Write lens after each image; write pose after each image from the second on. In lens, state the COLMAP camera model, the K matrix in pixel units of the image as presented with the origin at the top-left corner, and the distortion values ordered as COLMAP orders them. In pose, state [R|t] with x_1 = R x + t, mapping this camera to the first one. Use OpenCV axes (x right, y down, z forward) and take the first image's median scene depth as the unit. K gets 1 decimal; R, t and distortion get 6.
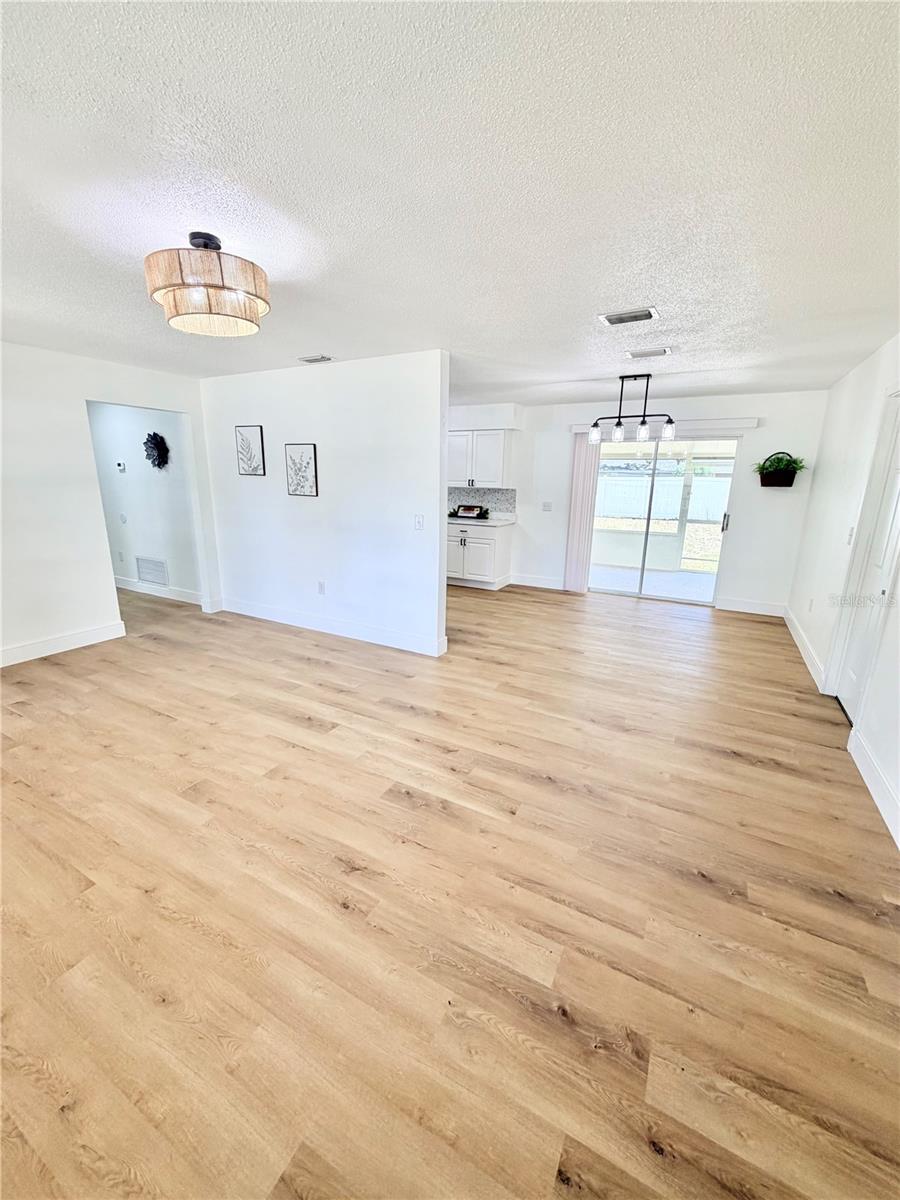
lens RADIAL K [[477.9, 0, 447.3], [0, 477.9, 594.9], [0, 0, 1]] dist [0.001681, -0.000221]
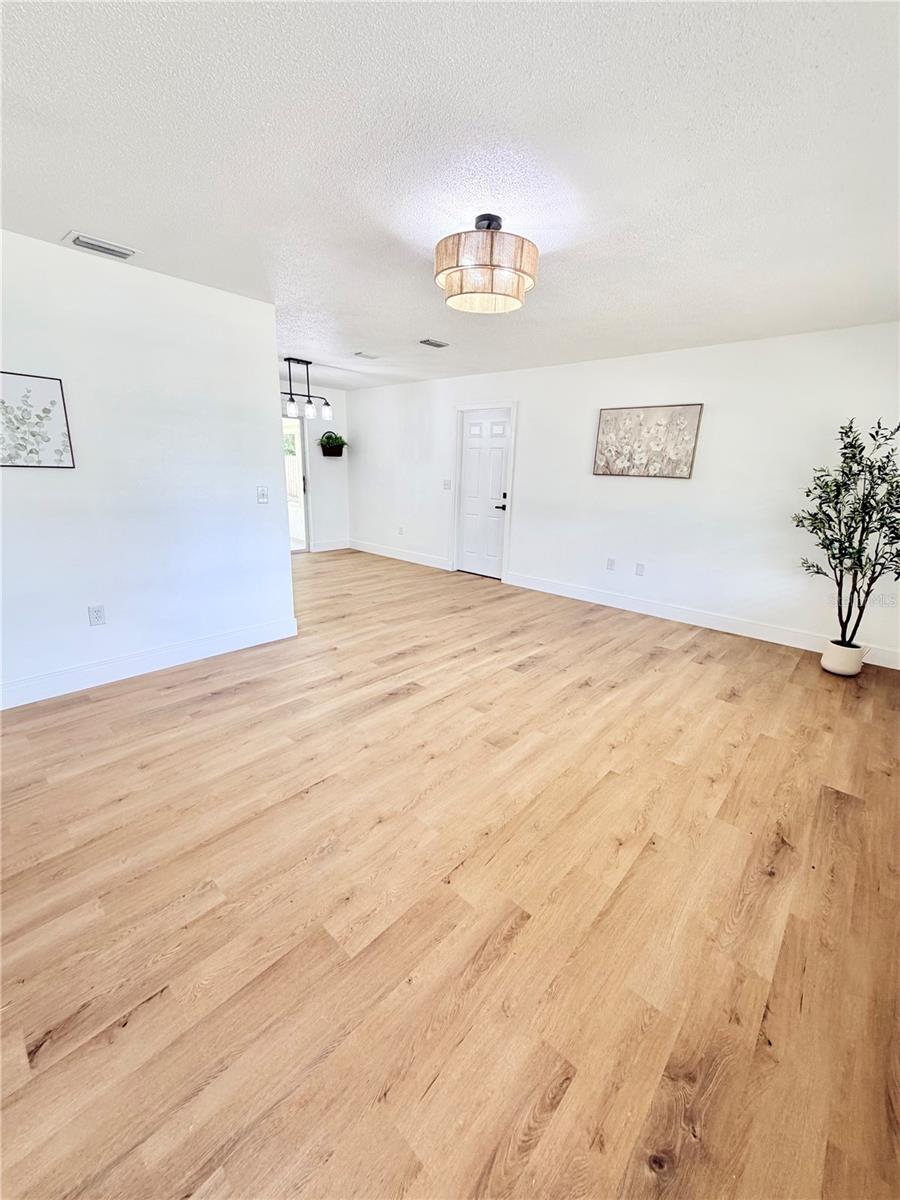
lens RADIAL K [[477.9, 0, 453.2], [0, 477.9, 593.5], [0, 0, 1]] dist [0.001681, -0.000221]
pose [[0.236372, -0.261550, 0.935799, -1.150481], [0.206046, 0.954680, 0.214782, -0.127098], [-0.949565, 0.142050, 0.279551, 0.587068]]
